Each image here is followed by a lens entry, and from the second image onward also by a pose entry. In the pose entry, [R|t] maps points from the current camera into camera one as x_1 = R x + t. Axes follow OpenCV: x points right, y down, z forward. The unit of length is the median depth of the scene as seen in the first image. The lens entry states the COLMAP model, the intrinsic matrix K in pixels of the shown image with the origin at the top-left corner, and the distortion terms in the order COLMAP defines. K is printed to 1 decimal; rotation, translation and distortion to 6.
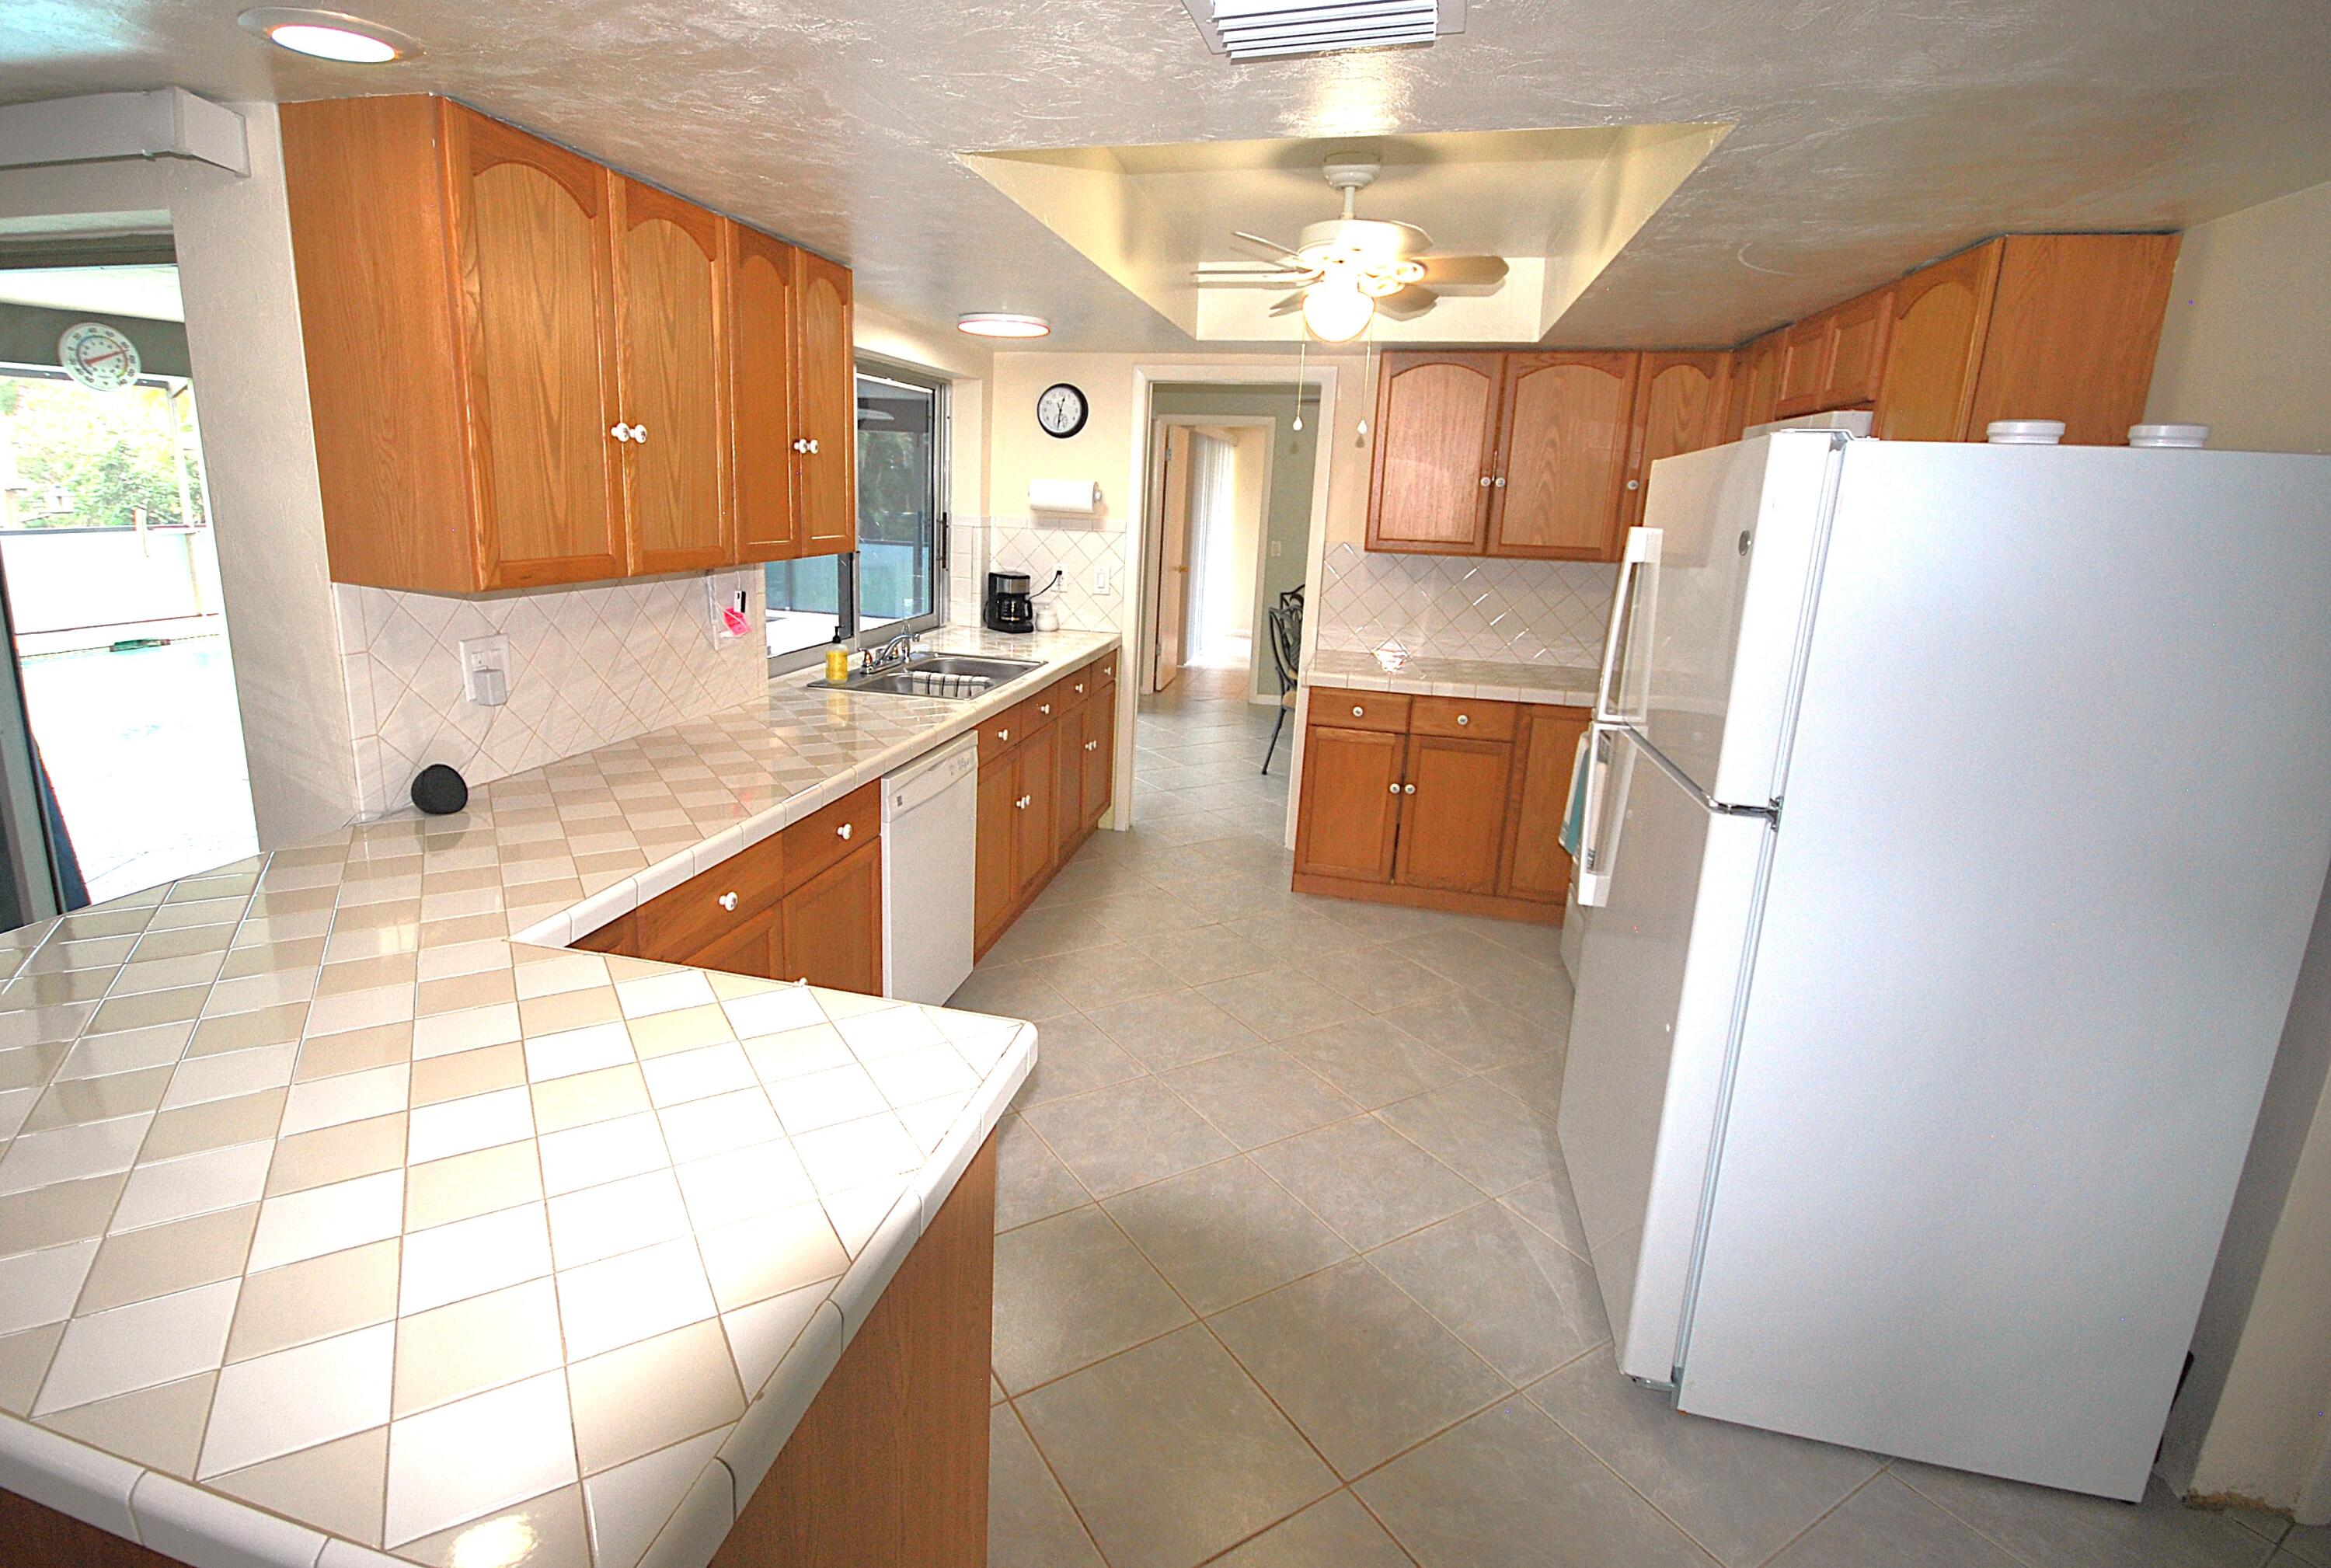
lens RADIAL K [[1084.9, 0, 1089.9], [0, 1084.9, 725.3], [0, 0, 1]] dist [-0.002744, -0.000225]
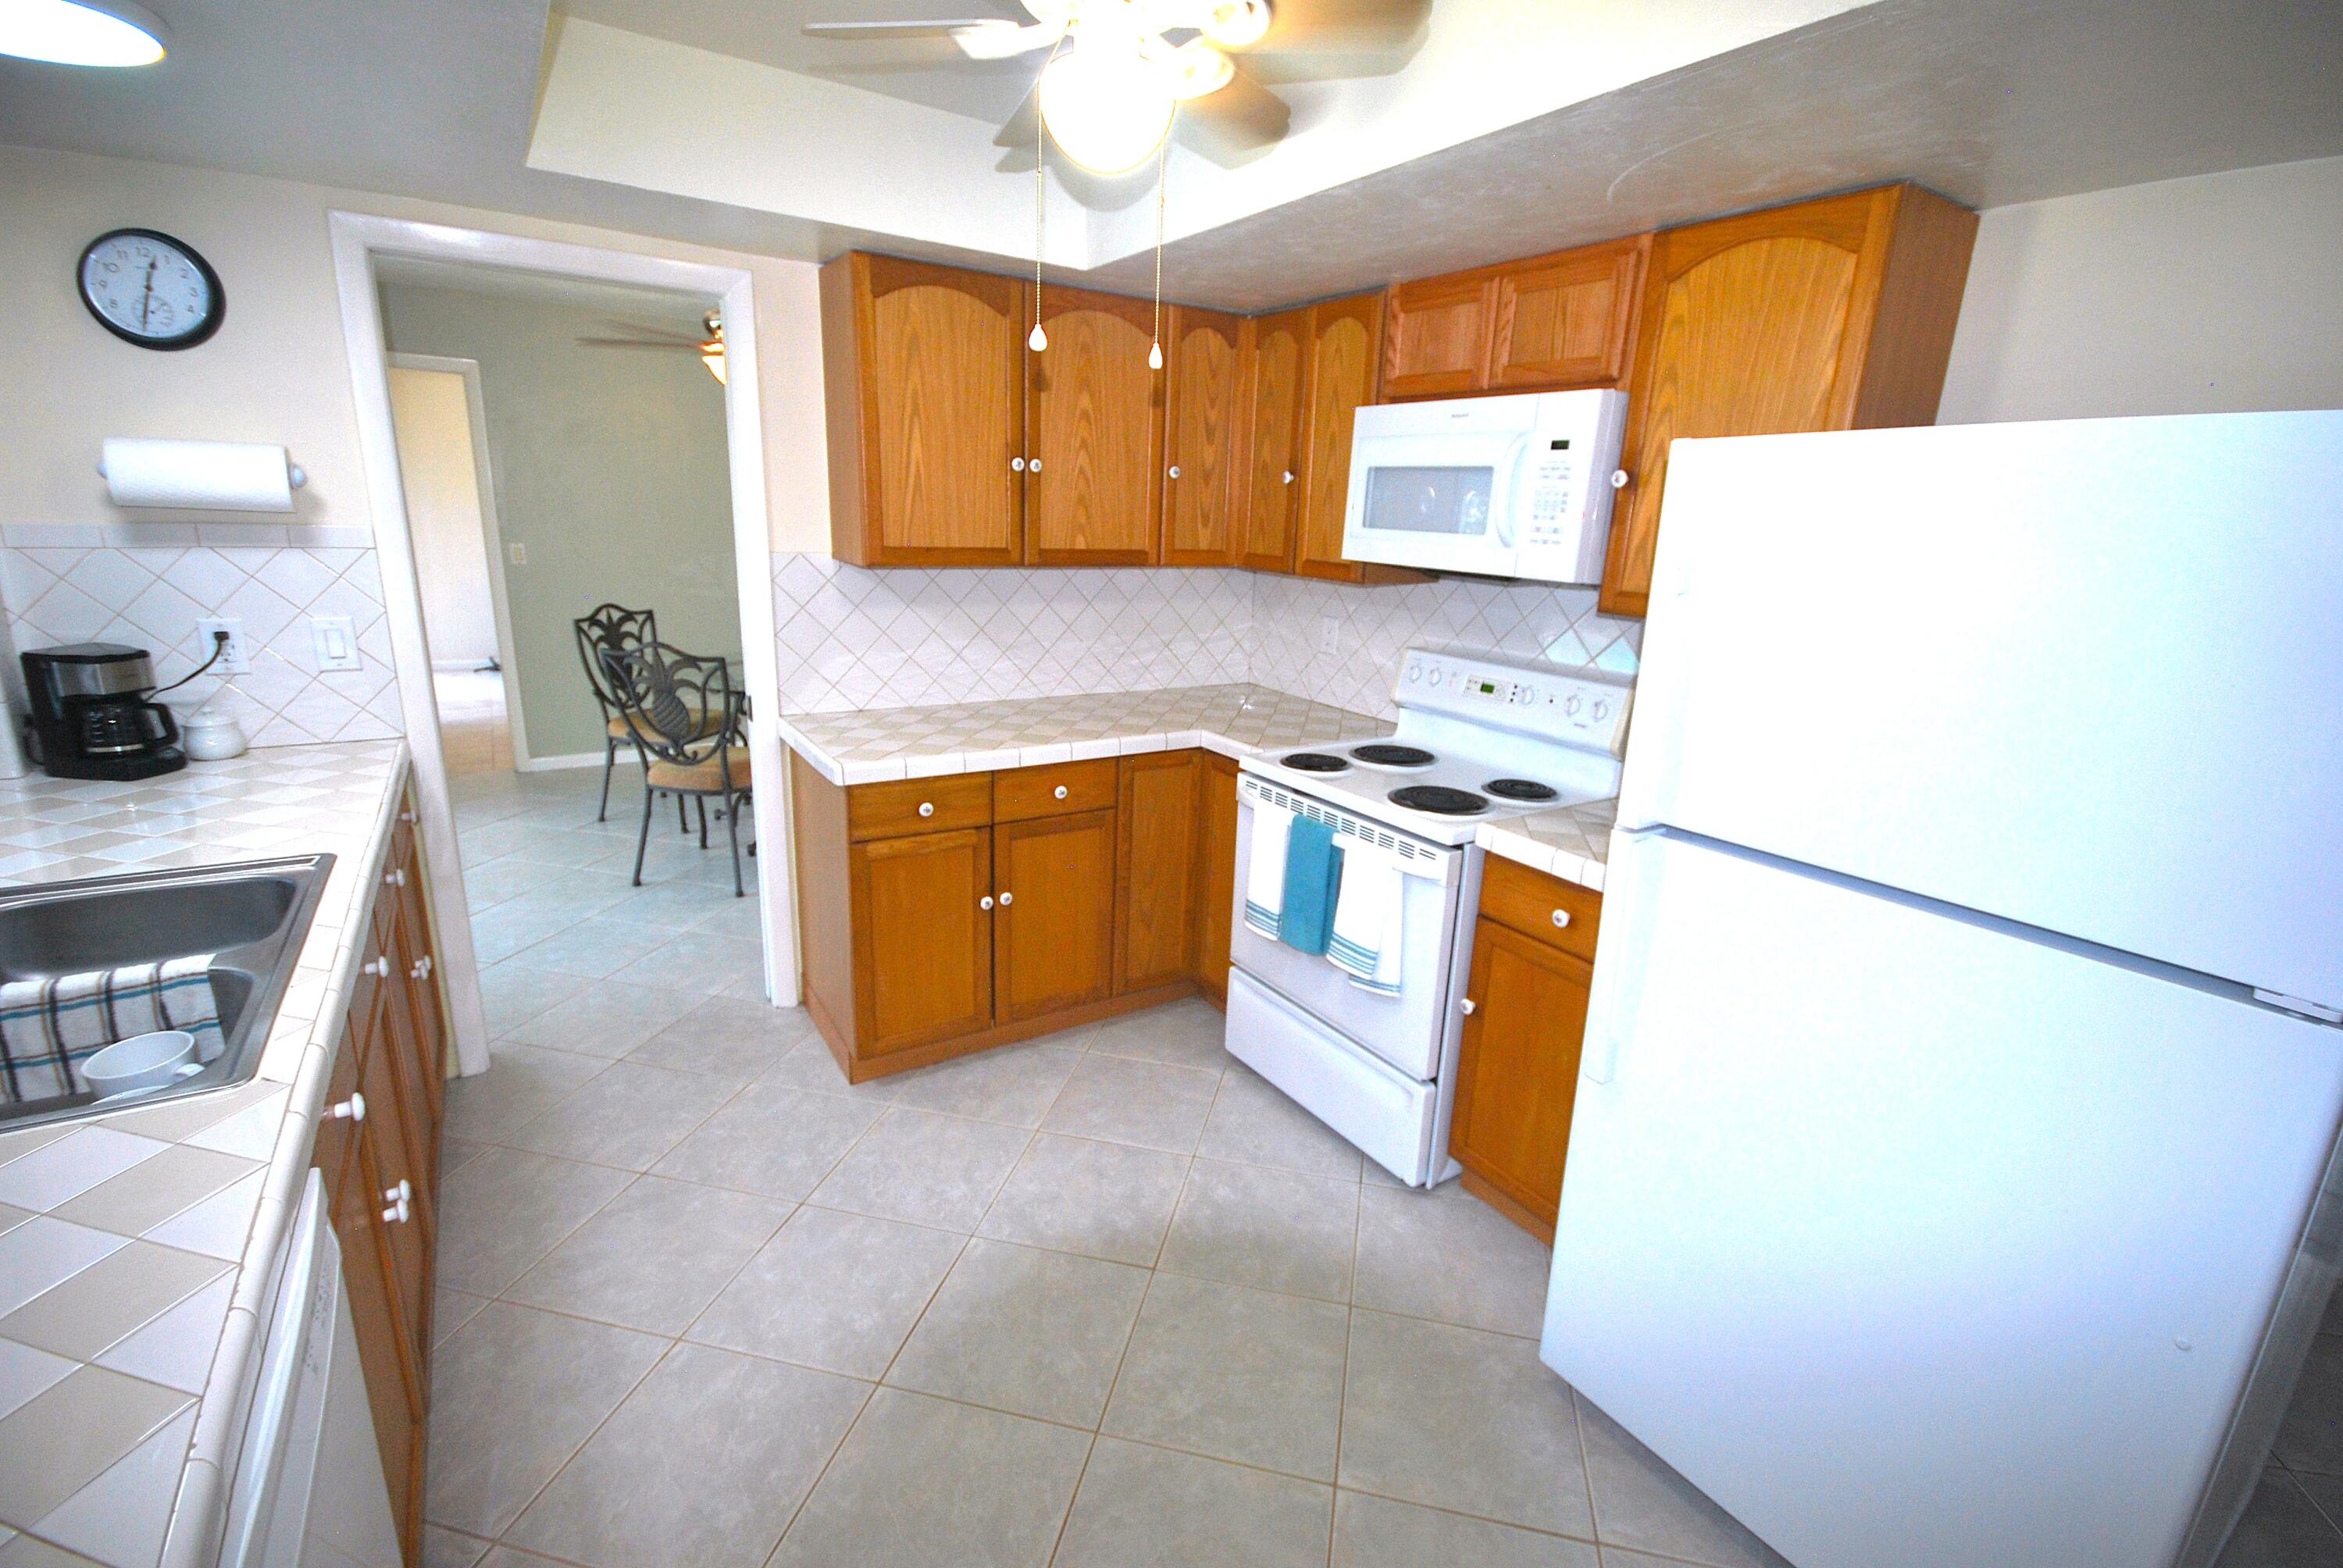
lens RADIAL K [[1022.9, 0, 1178.2], [0, 1022.9, 788.8], [0, 0, 1]] dist [-0.007975, -0.000502]
pose [[0.663896, -0.203902, 0.719490, -0.103927], [0.141504, 0.978982, 0.146871, -0.097210], [-0.734315, 0.004304, 0.678795, 0.457830]]
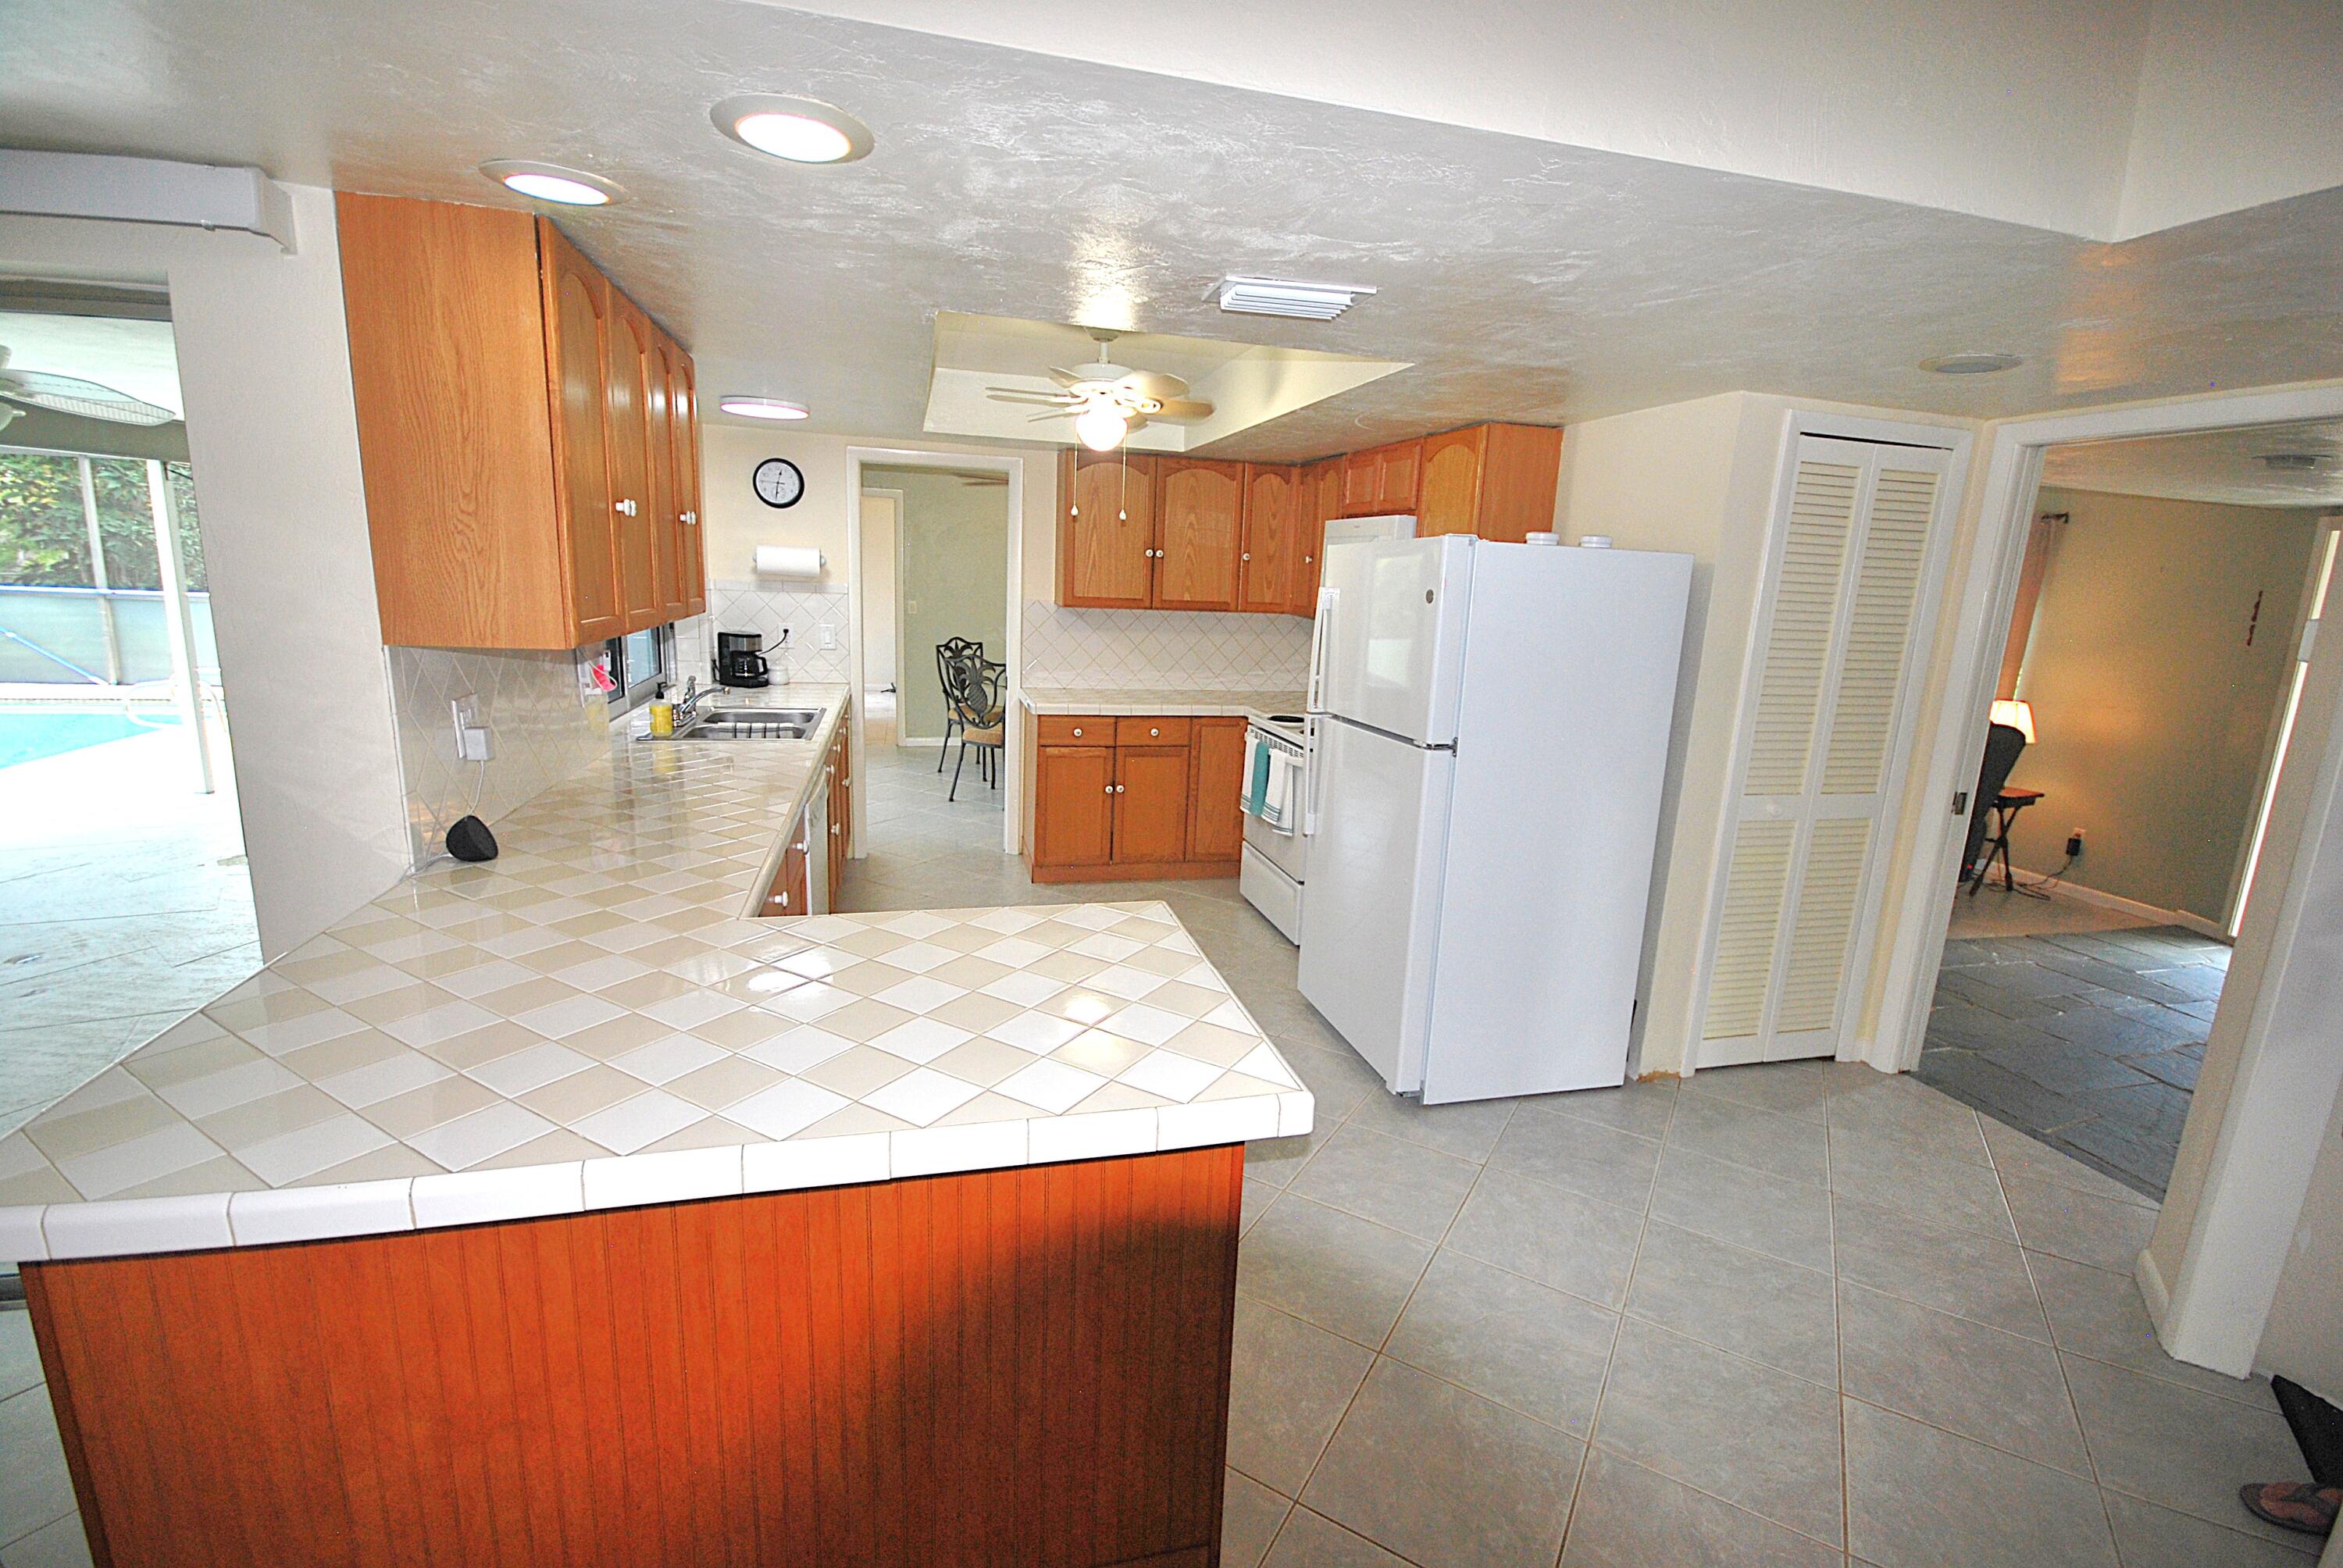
lens RADIAL K [[1022.9, 0, 1168.3], [0, 1022.9, 779.6], [0, 0, 1]] dist [-0.007975, -0.000502]
pose [[0.870440, -0.094608, 0.483099, -0.249177], [0.091994, 0.995332, 0.029169, 0.017267], [-0.483603, 0.019052, 0.875080, -0.104241]]
